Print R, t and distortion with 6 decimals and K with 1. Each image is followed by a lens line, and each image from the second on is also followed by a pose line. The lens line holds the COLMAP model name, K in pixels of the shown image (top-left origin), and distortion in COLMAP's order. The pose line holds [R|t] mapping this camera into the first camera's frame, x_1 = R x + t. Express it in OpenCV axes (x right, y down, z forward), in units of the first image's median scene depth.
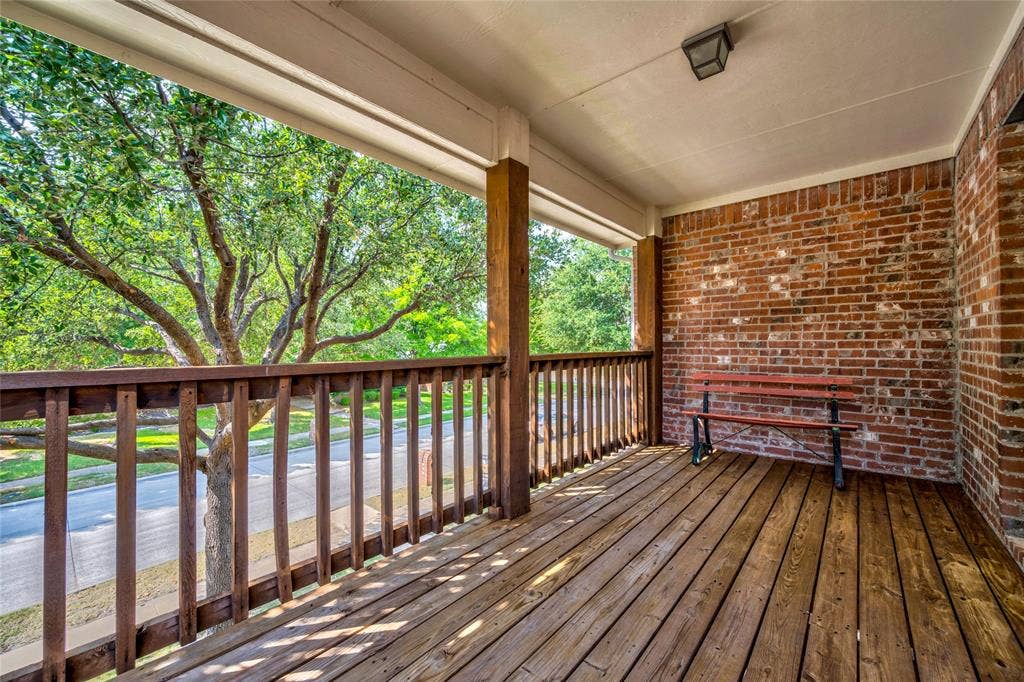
lens RADIAL K [[398.1, 0, 516.7], [0, 398.1, 343.0], [0, 0, 1]] dist [0.001956, 0.000288]
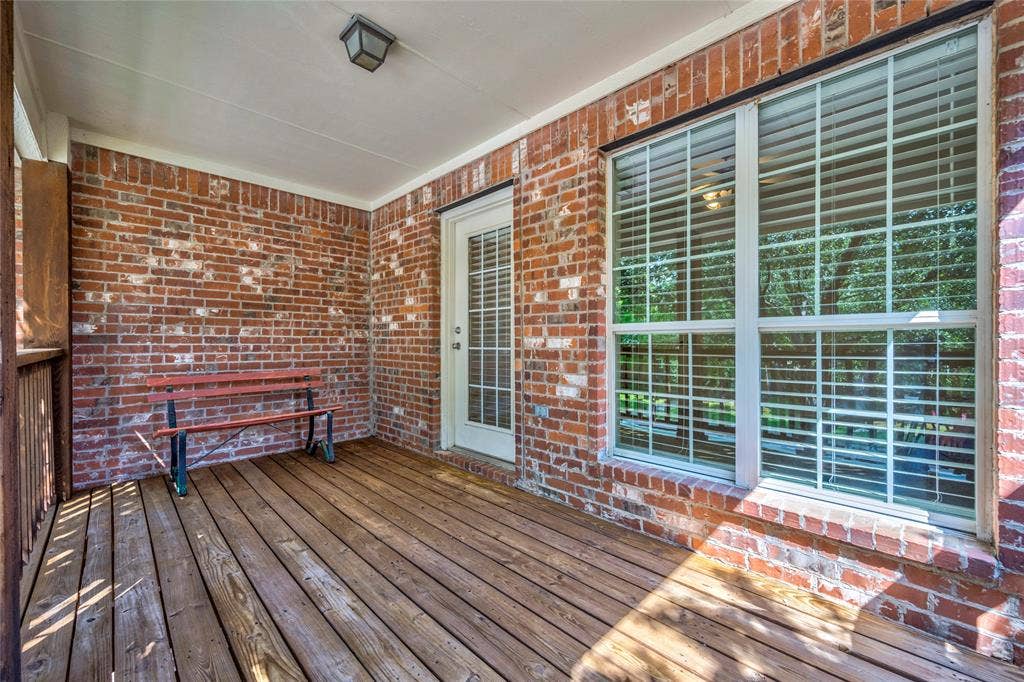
lens RADIAL K [[398.1, 0, 517.3], [0, 398.1, 343.2], [0, 0, 1]] dist [0.001956, 0.000288]
pose [[0.091166, 0.000426, 0.995836, -0.253749], [-0.005078, 0.999987, 0.000037, 0.008431], [-0.995823, -0.005060, 0.091167, 0.283562]]
